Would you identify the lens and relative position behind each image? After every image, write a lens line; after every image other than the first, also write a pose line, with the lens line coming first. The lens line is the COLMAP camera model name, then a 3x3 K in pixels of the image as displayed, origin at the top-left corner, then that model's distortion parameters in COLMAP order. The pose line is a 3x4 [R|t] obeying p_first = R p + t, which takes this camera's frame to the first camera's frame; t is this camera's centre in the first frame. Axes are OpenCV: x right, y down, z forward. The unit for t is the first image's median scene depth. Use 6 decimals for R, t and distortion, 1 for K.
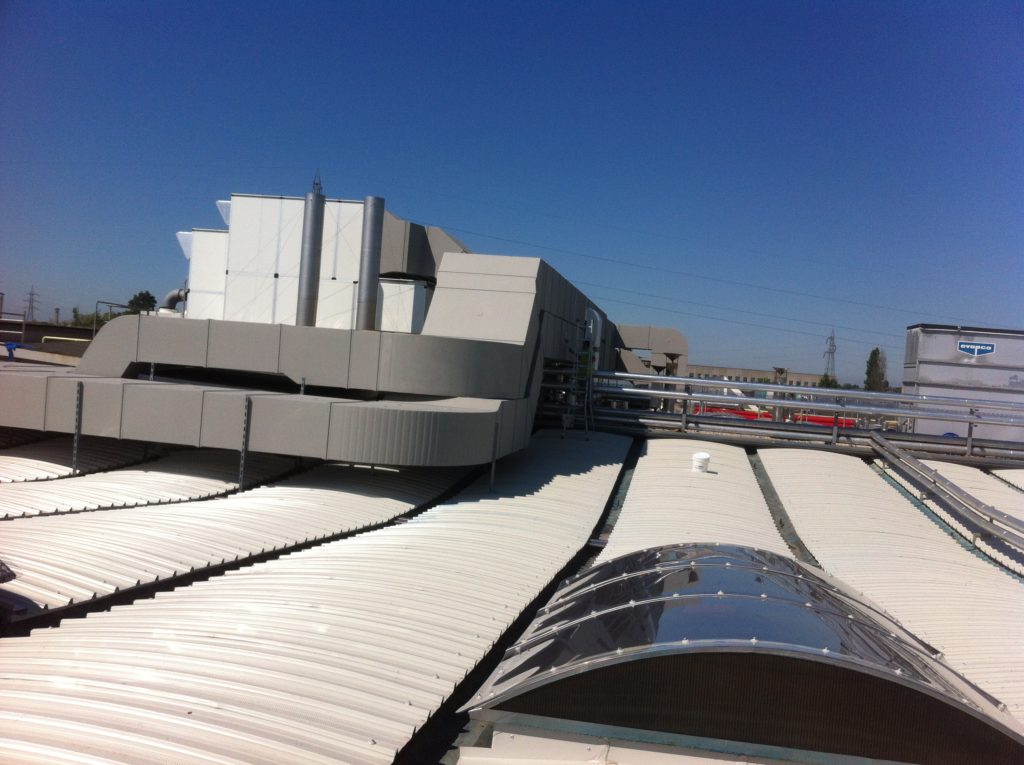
lens RADIAL K [[1004.5, 0, 512.0], [0, 1004.5, 382.5], [0, 0, 1]] dist [0.066842, -0.163474]
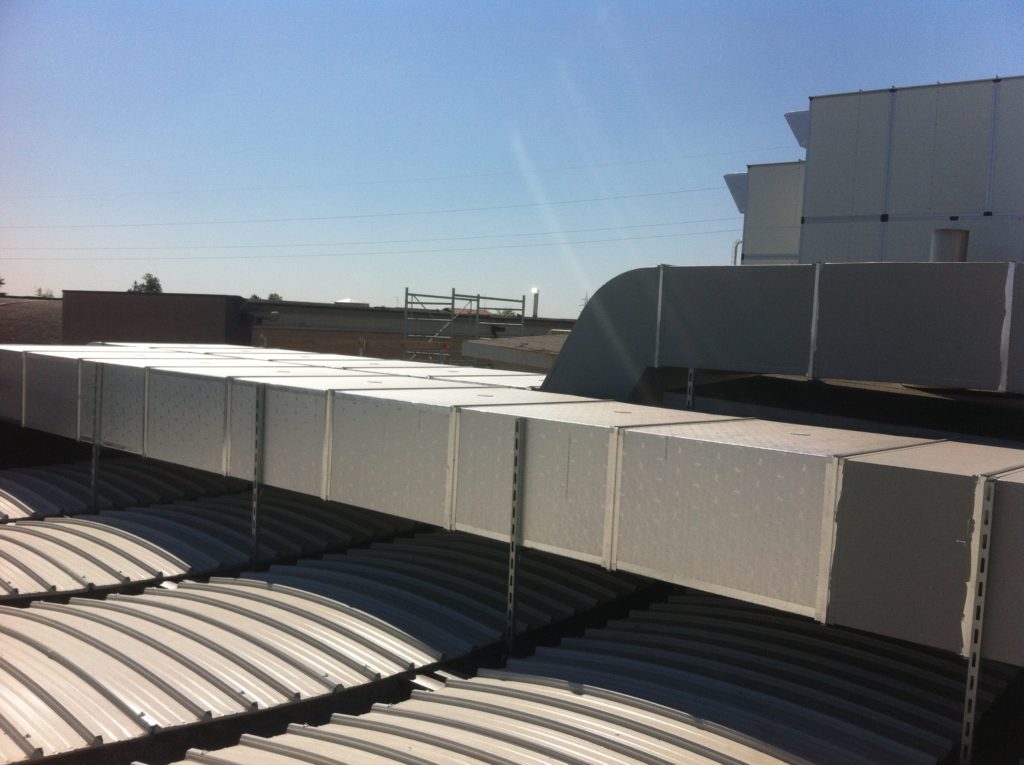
lens RADIAL K [[992.5, 0, 512.0], [0, 992.5, 382.5], [0, 0, 1]] dist [0.061080, -0.022731]
pose [[0.864850, -0.010061, -0.501930, -0.207529], [0.012266, 0.999924, 0.001092, -0.014212], [0.501881, -0.007101, 0.864908, 0.591077]]
